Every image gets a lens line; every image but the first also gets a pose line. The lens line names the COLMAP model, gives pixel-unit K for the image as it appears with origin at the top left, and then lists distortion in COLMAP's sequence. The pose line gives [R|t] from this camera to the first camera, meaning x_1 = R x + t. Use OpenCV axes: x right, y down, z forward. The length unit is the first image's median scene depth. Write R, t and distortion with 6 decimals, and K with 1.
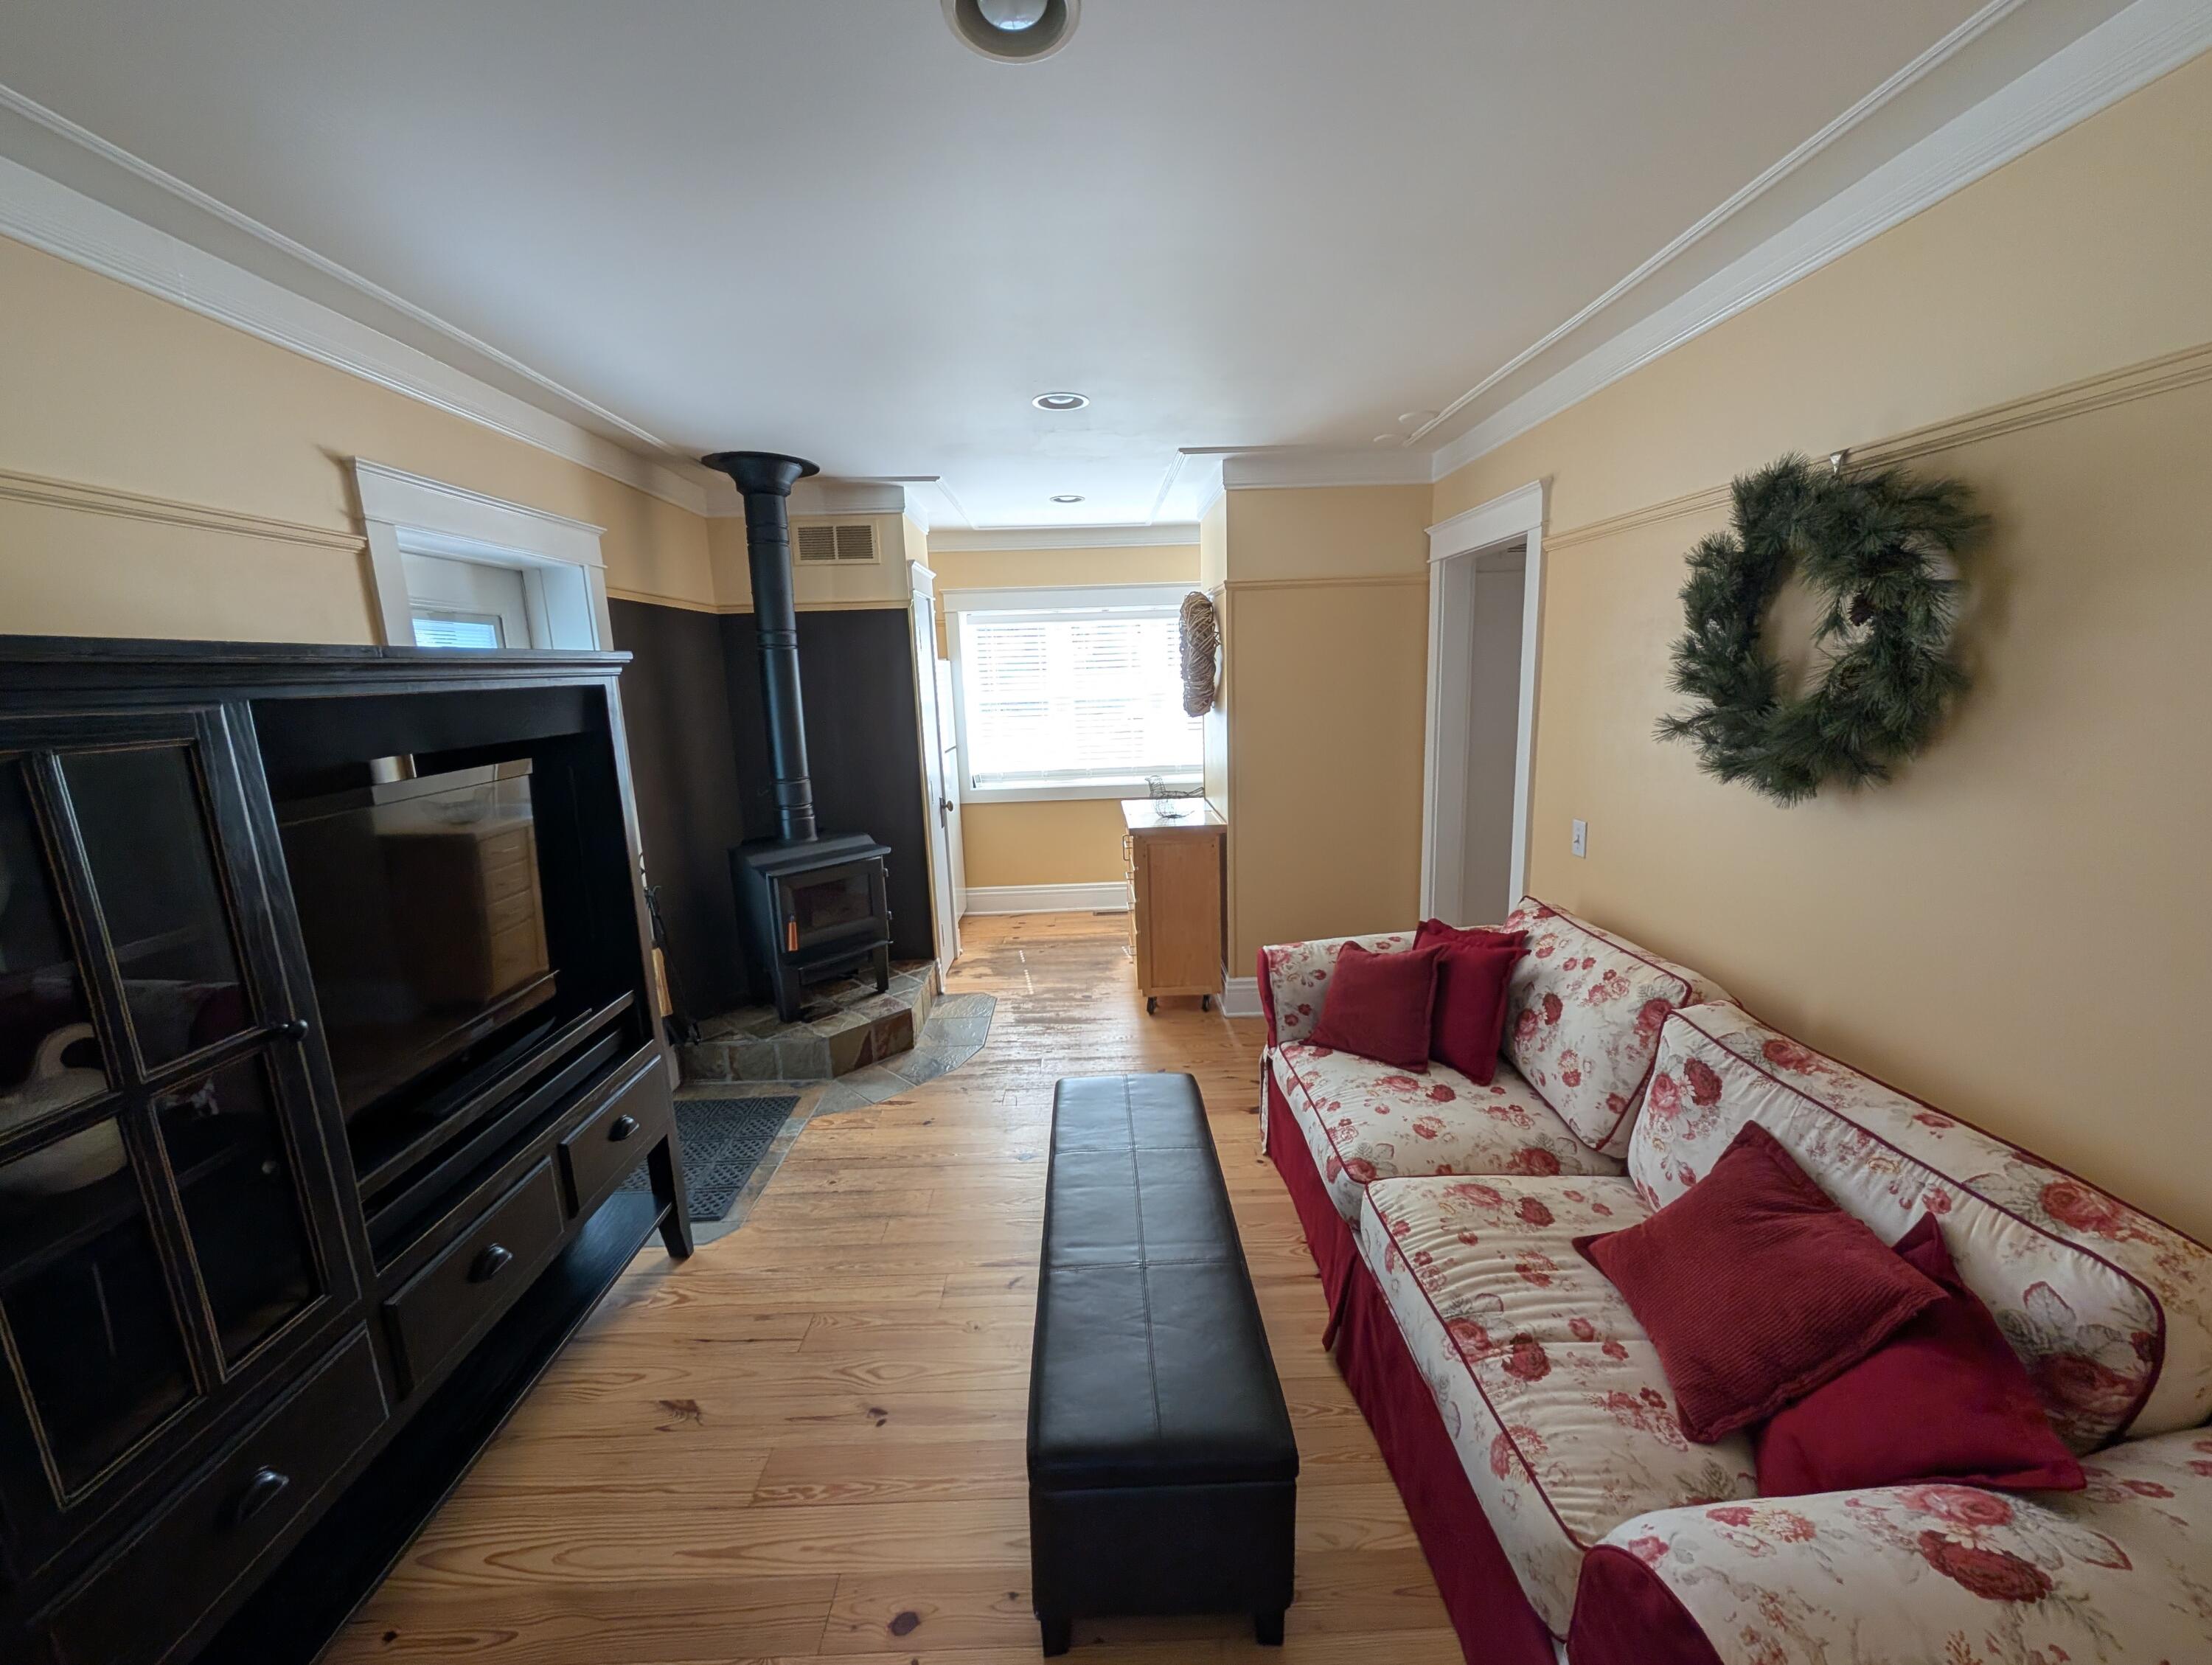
lens RADIAL K [[841.9, 0, 1105.1], [0, 841.9, 833.3], [0, 0, 1]] dist [-0.006207, 0.000107]
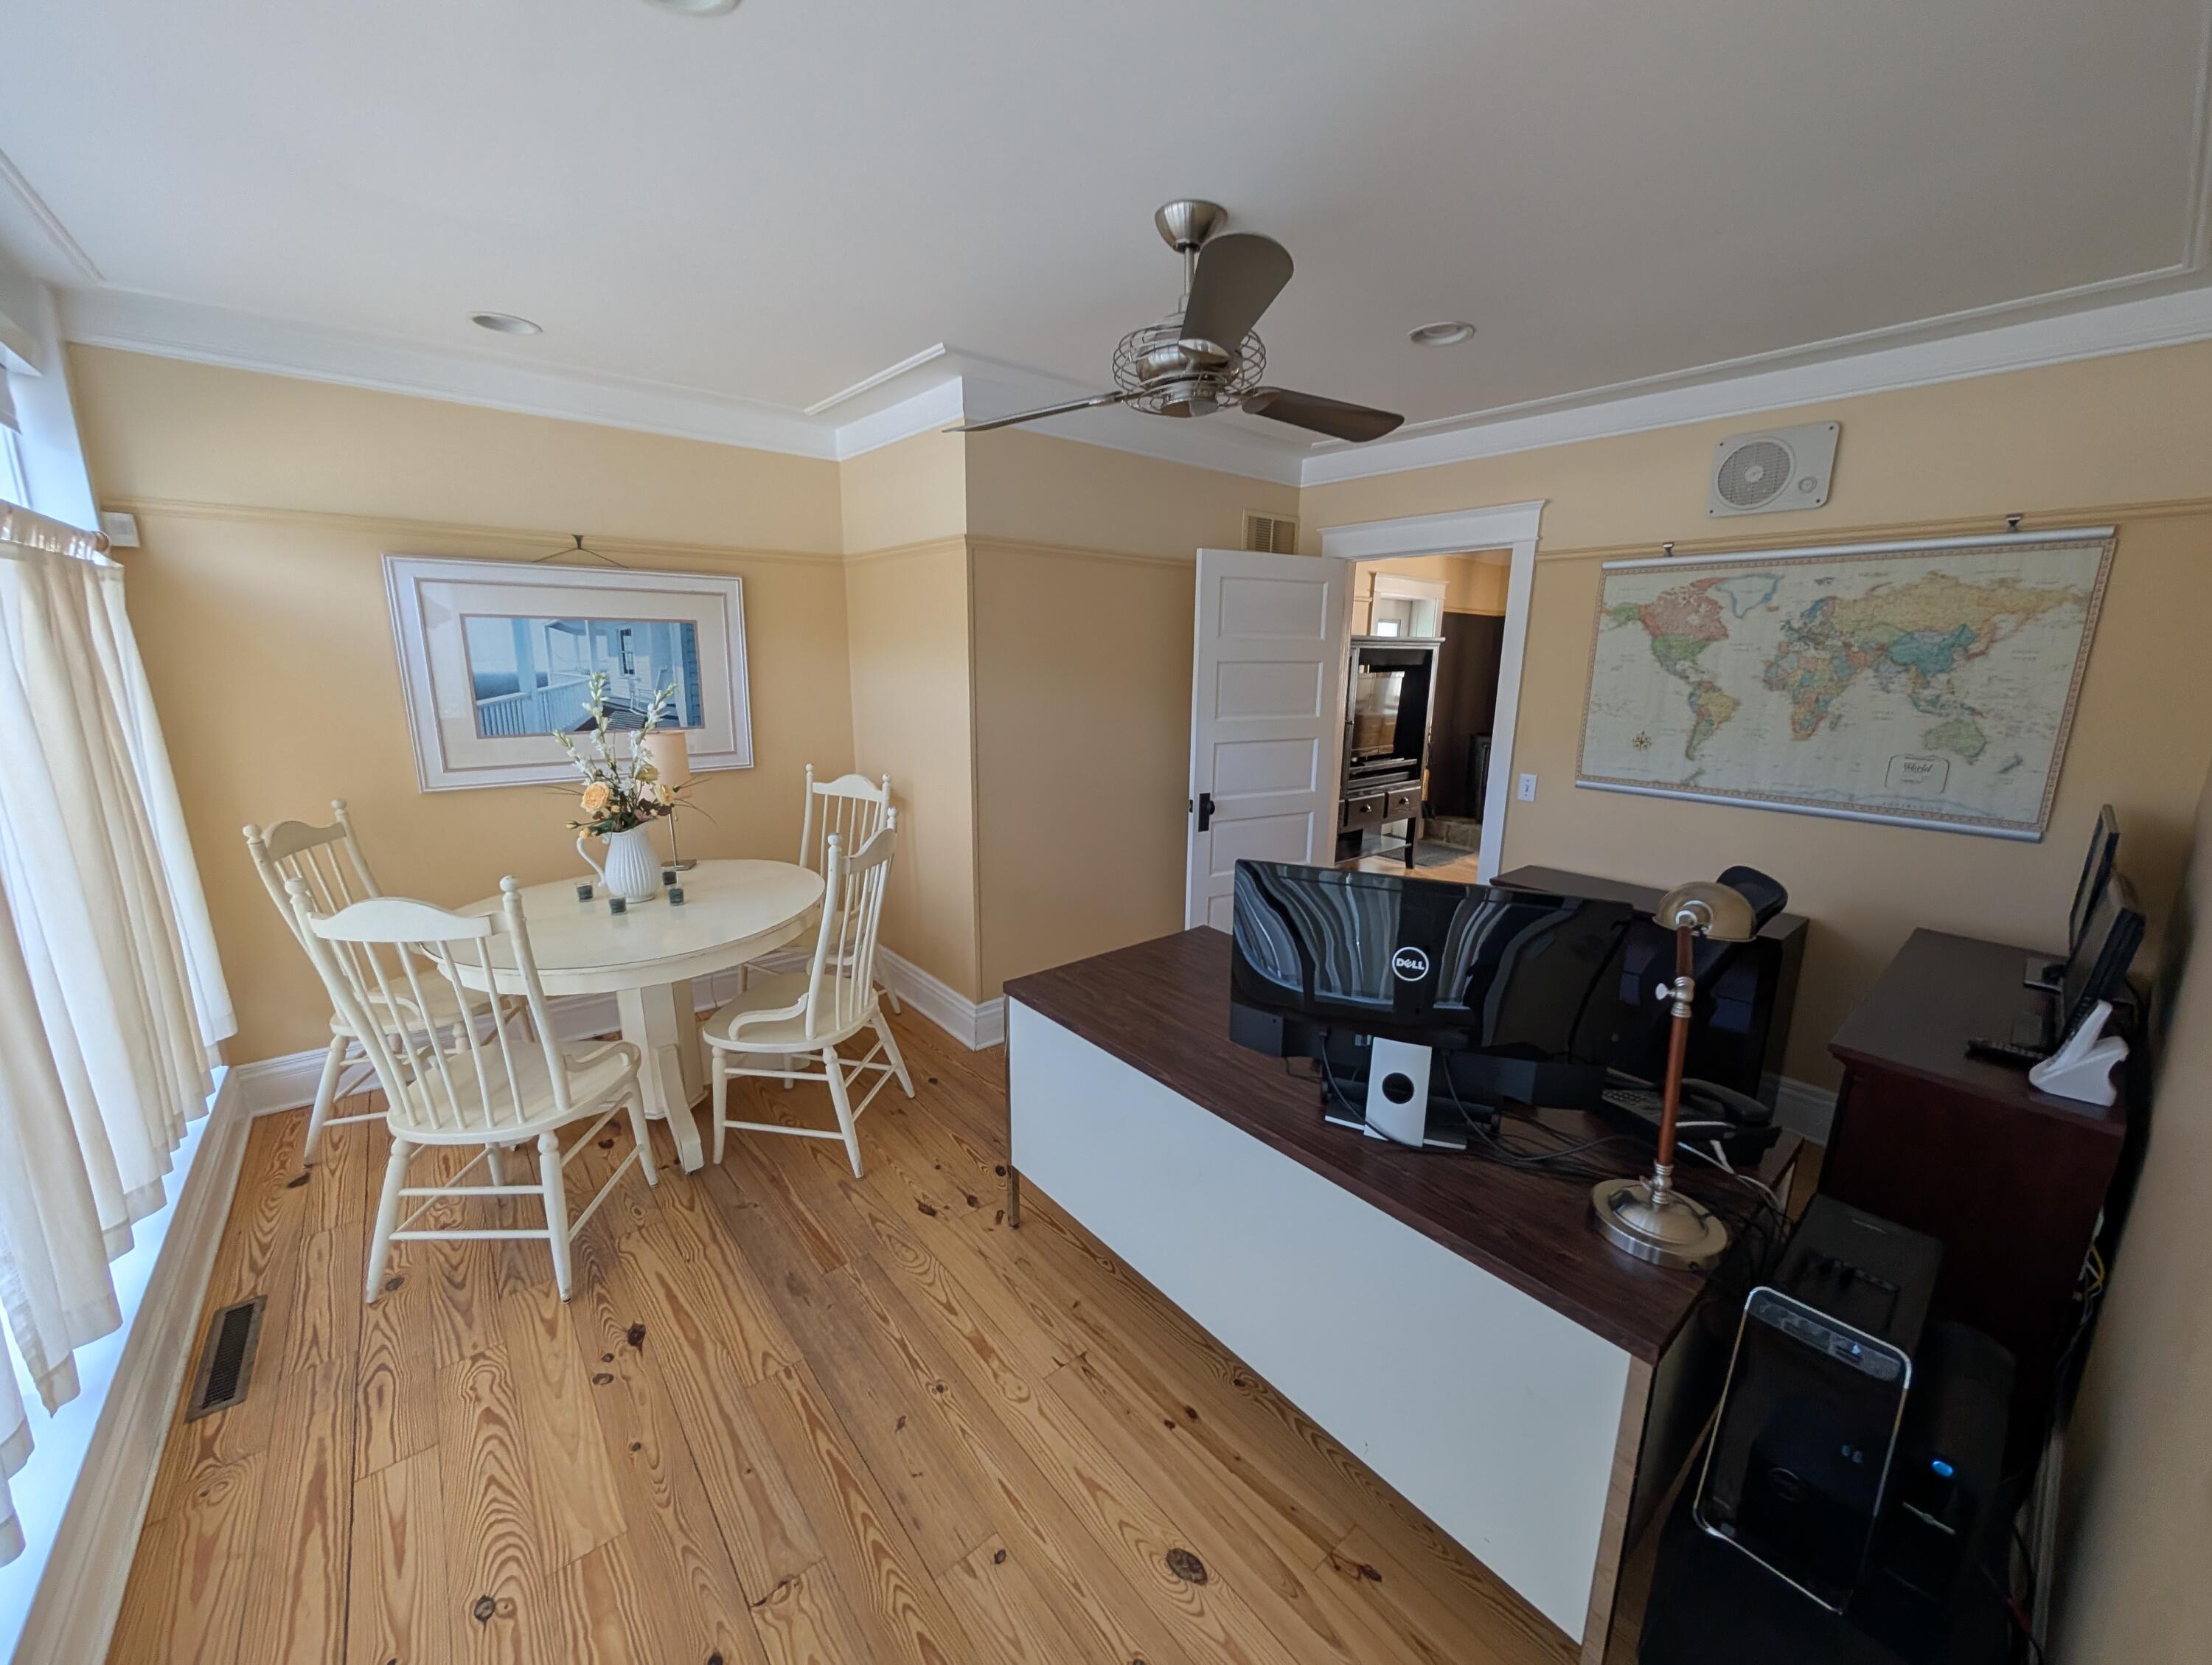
lens RADIAL K [[841.9, 0, 1099.7], [0, 841.9, 828.6], [0, 0, 1]] dist [-0.006207, 0.000107]
pose [[0.619661, 0.205051, -0.757611, 0.937690], [-0.187863, 0.975961, 0.110492, 0.298525], [0.762055, 0.073860, 0.643286, -1.566482]]
